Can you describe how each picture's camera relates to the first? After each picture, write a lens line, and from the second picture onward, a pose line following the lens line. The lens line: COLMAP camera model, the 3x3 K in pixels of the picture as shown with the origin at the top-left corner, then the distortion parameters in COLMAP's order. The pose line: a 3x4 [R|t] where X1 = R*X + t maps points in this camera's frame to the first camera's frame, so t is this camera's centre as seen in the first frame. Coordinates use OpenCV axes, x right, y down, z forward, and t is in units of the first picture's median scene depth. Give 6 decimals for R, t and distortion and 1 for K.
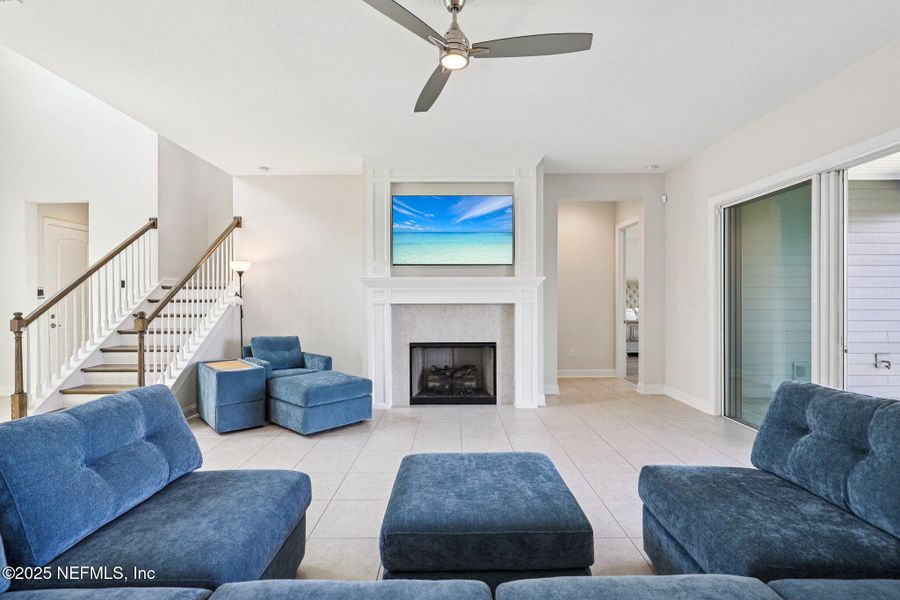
lens RADIAL K [[415.0, 0, 451.5], [0, 415.0, 300.6], [0, 0, 1]] dist [0.000560, 0.000011]
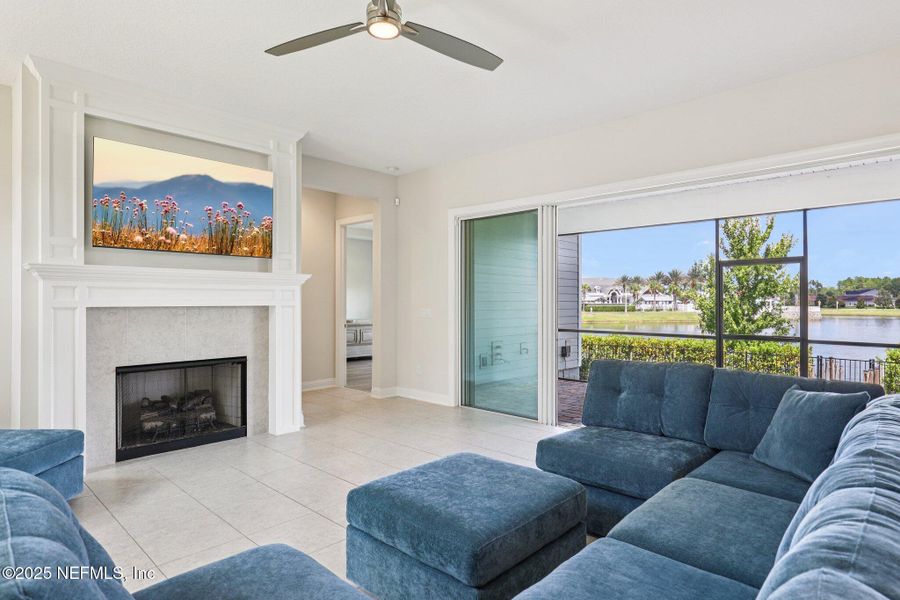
lens RADIAL K [[498.9, 0, 450.0], [0, 498.9, 300.0], [0, 0, 1]] dist [0.005452, 0.000508]
pose [[0.694779, 0.004893, 0.719206, -0.301569], [-0.000106, 0.999978, -0.006701, 0.001694], [-0.719223, 0.004580, 0.694764, 0.076248]]
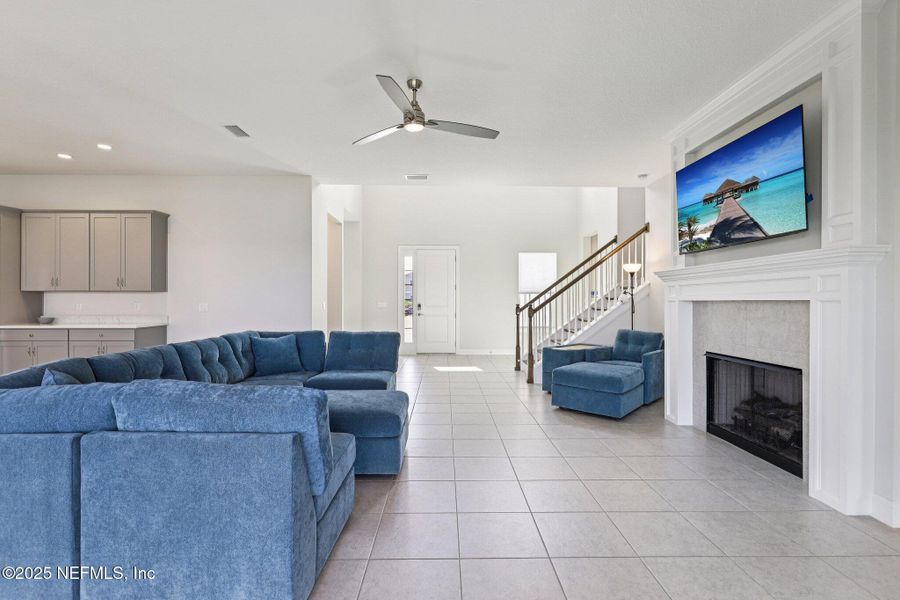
lens RADIAL K [[415.1, 0, 449.4], [0, 415.1, 297.8], [0, 0, 1]] dist [0.000185, -0.000204]
pose [[0.016443, -0.005178, -0.999851, 0.665553], [-0.004443, 0.999976, -0.005252, 0.008185], [0.999855, 0.004528, 0.016419, 0.508018]]
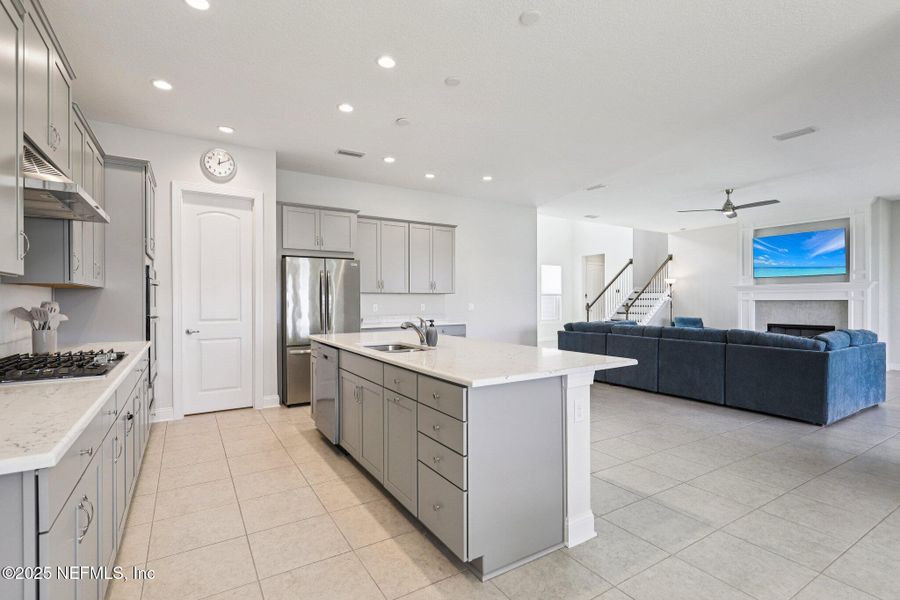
lens RADIAL K [[415.0, 0, 451.5], [0, 415.0, 300.6], [0, 0, 1]] dist [0.000560, 0.000011]
pose [[0.521534, 0.002897, -0.853226, 0.661030], [-0.002440, 0.999995, 0.001904, 0.008046], [0.853227, 0.001088, 0.521538, -0.957198]]
